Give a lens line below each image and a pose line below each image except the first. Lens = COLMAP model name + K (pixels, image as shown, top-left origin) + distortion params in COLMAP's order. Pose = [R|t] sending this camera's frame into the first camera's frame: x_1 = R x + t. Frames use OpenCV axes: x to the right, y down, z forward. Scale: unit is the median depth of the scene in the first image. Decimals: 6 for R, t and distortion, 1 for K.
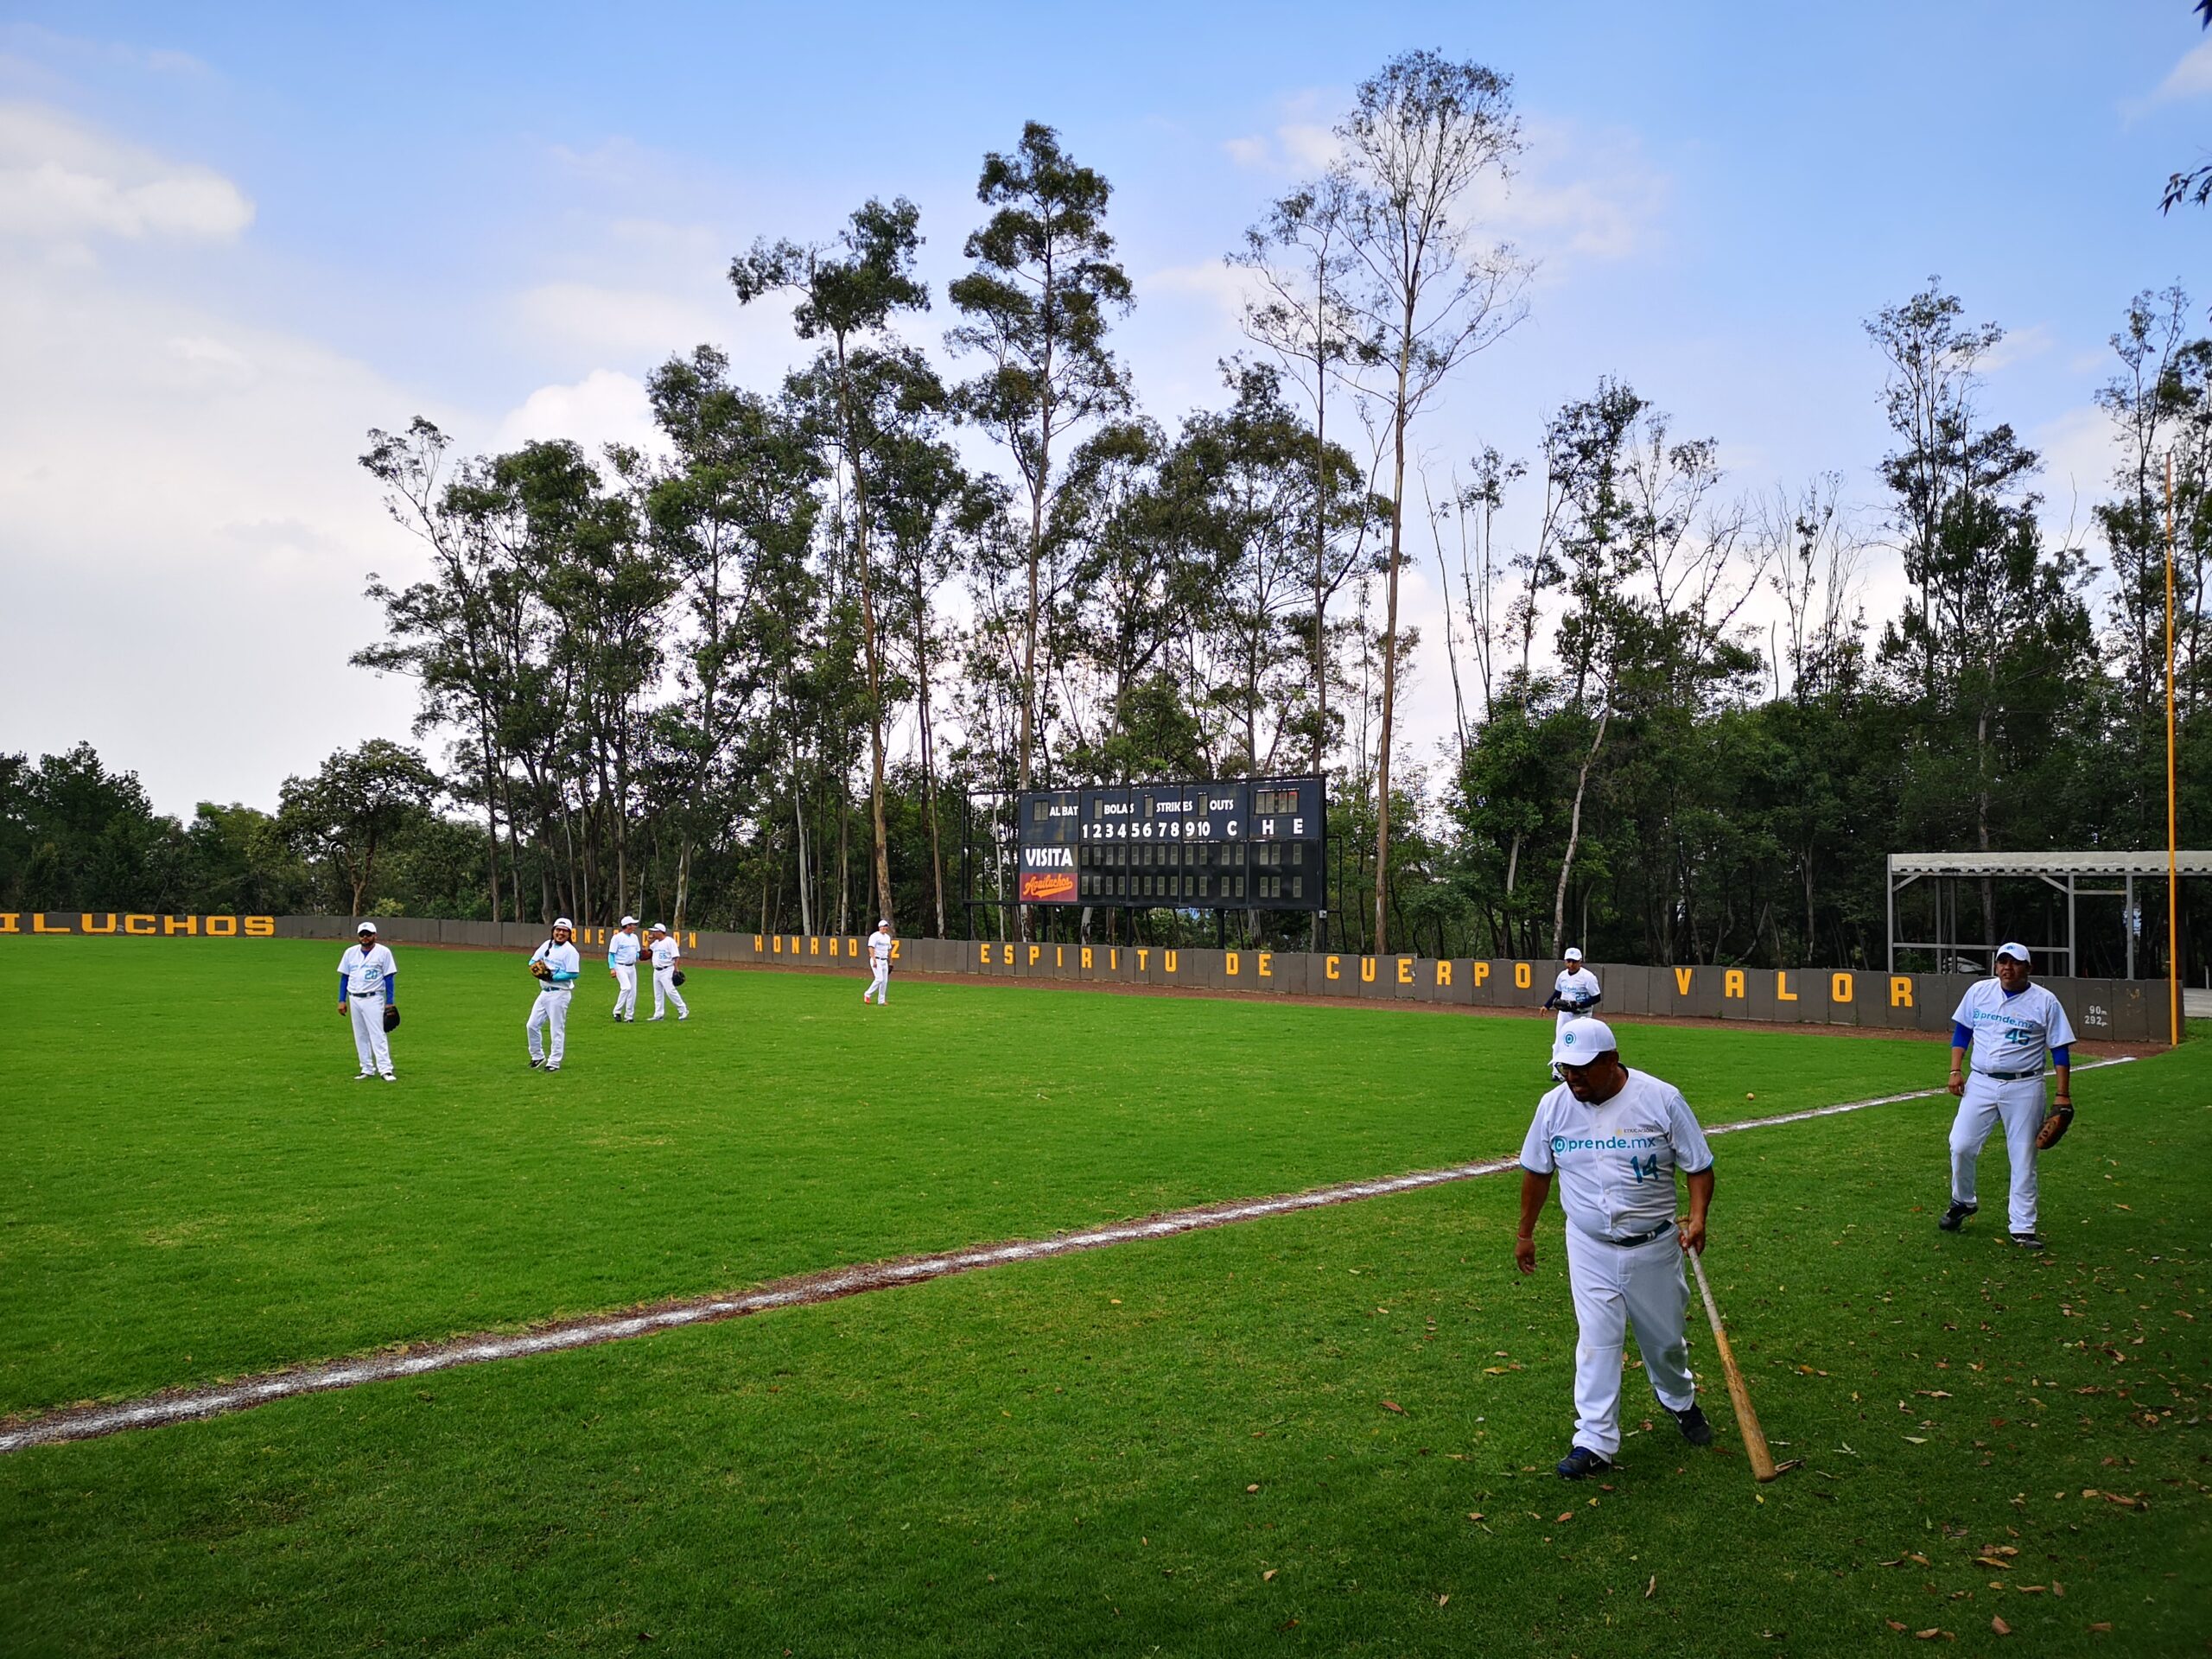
lens RADIAL K [[1686.6, 0, 1089.5], [0, 1686.6, 832.7], [0, 0, 1]] dist [0.074525, -0.083180]
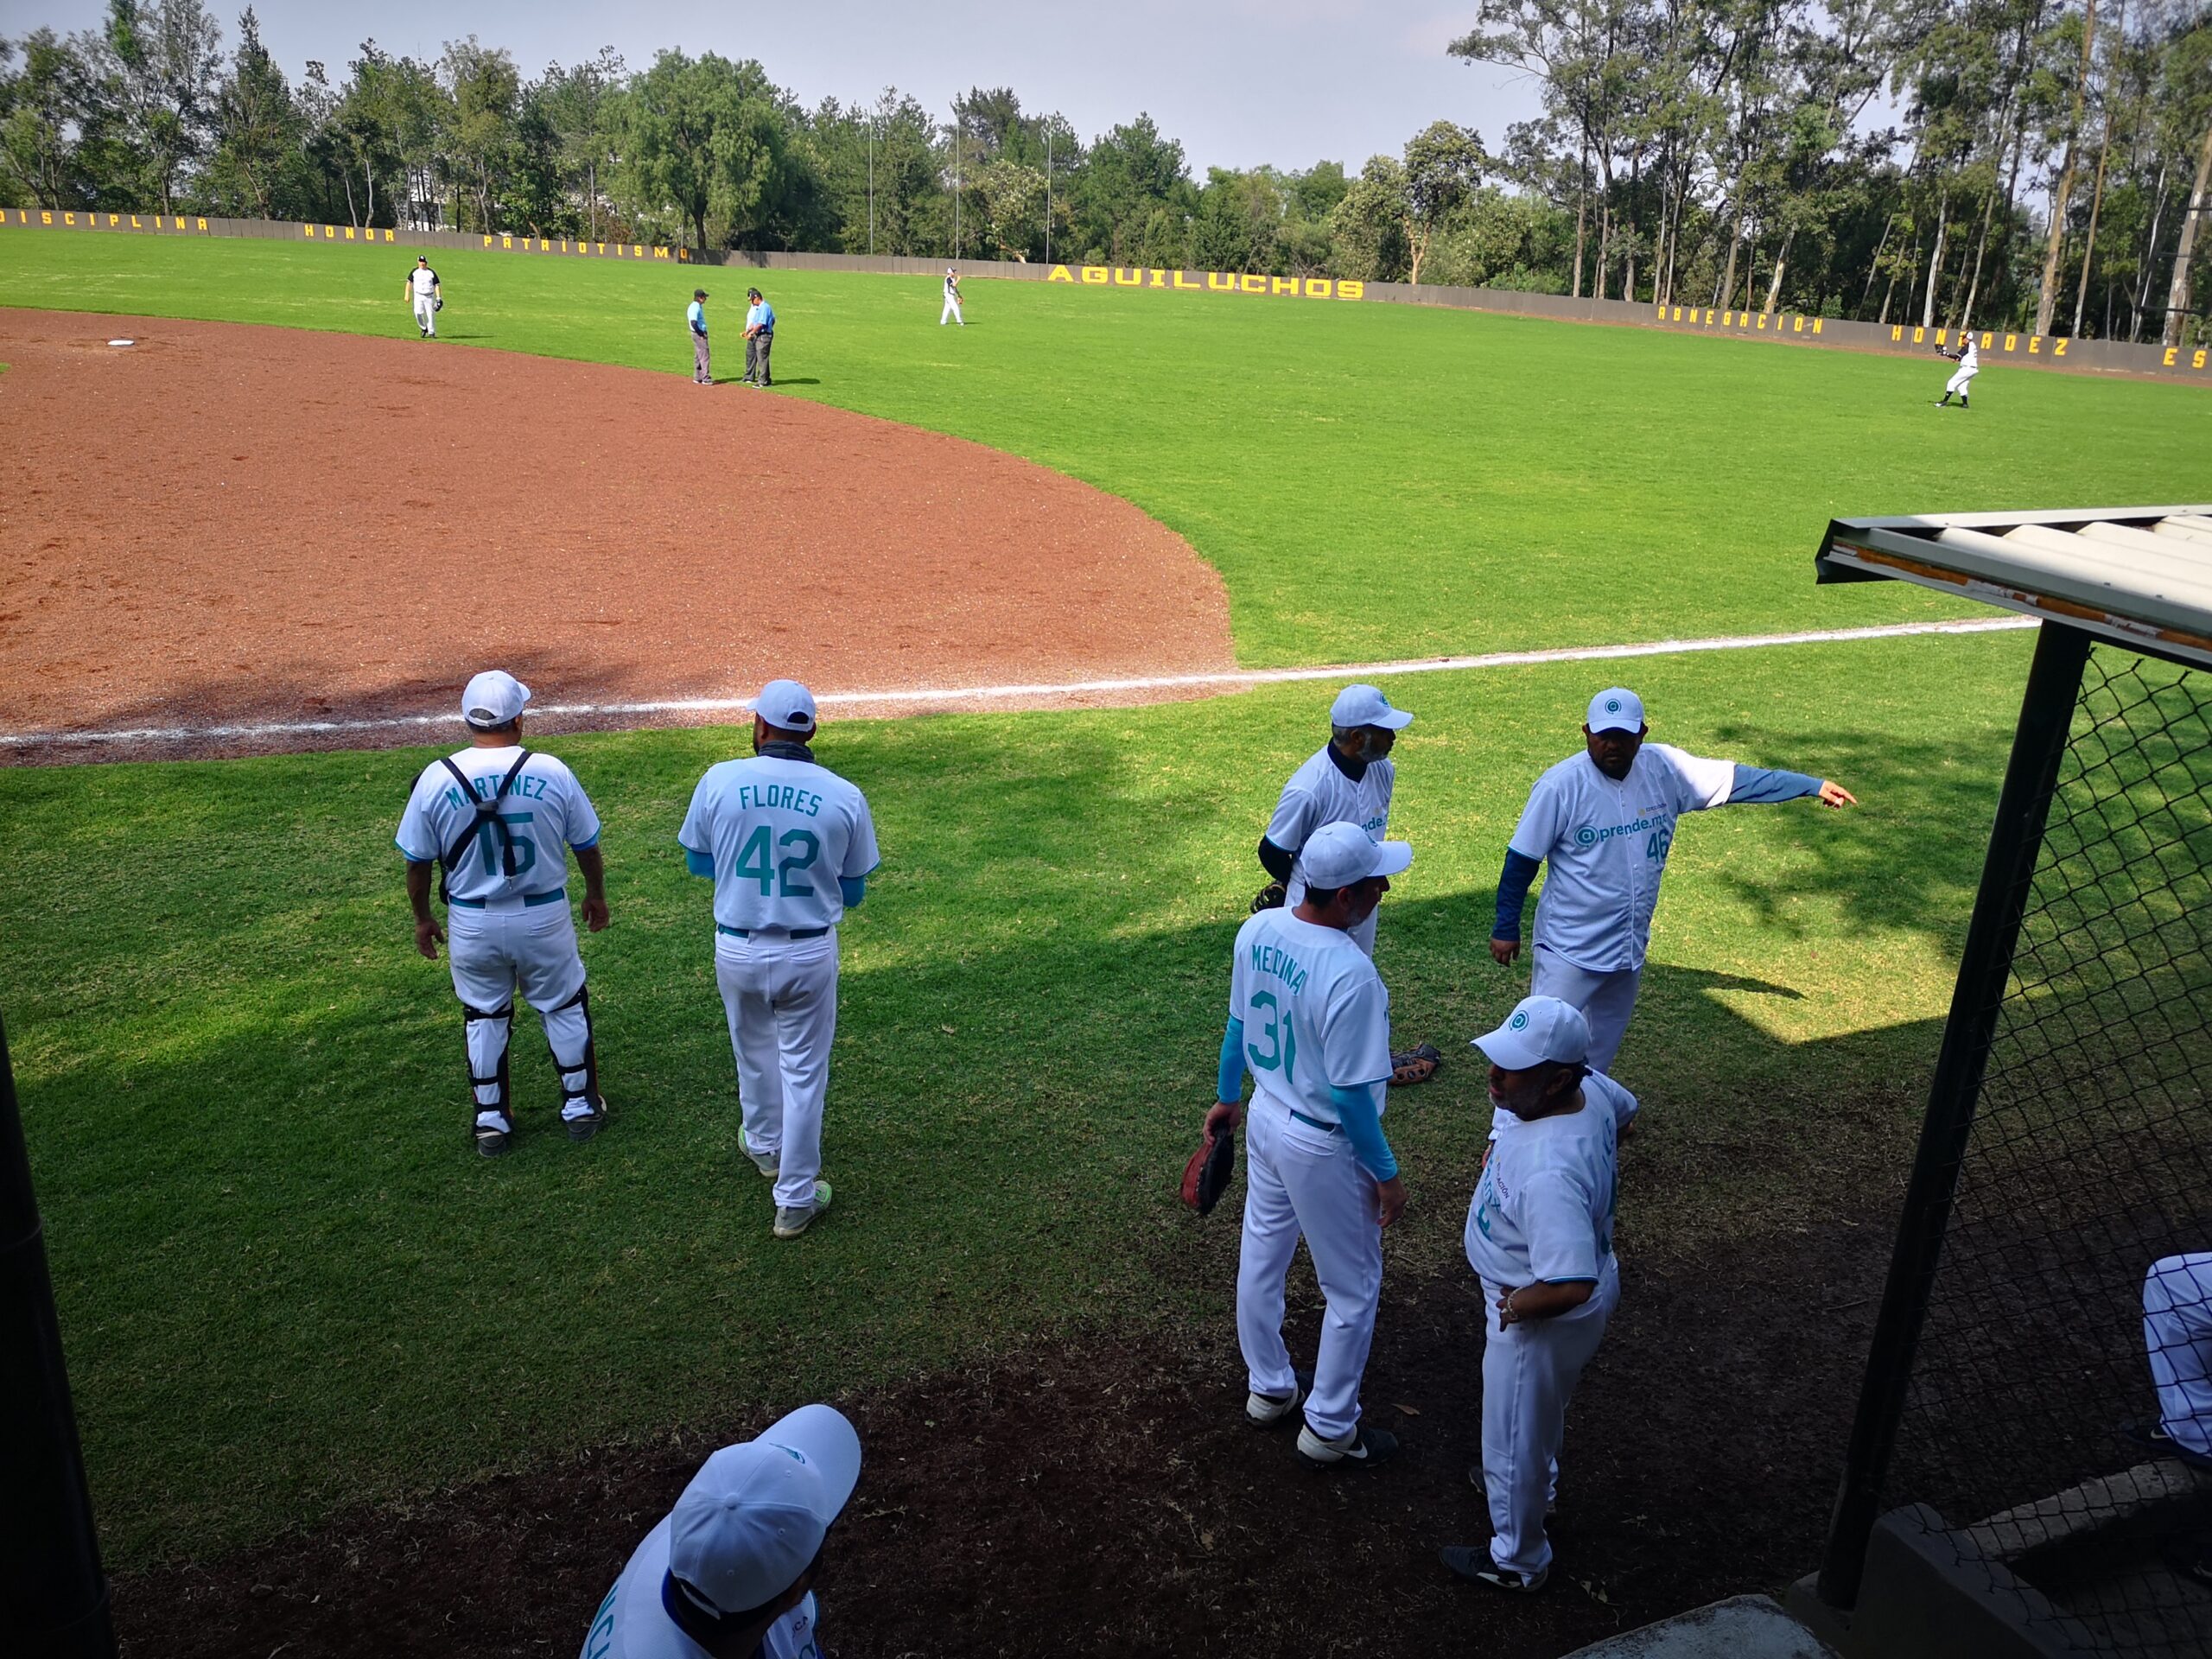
lens RADIAL K [[1692.1, 0, 1100.7], [0, 1692.1, 835.2], [0, 0, 1]] dist [0.070244, -0.073861]
pose [[0.932707, 0.151284, -0.327369, -0.267039], [-0.022689, 0.930576, 0.365396, -0.034679], [0.359920, -0.333380, 0.871387, -0.376460]]
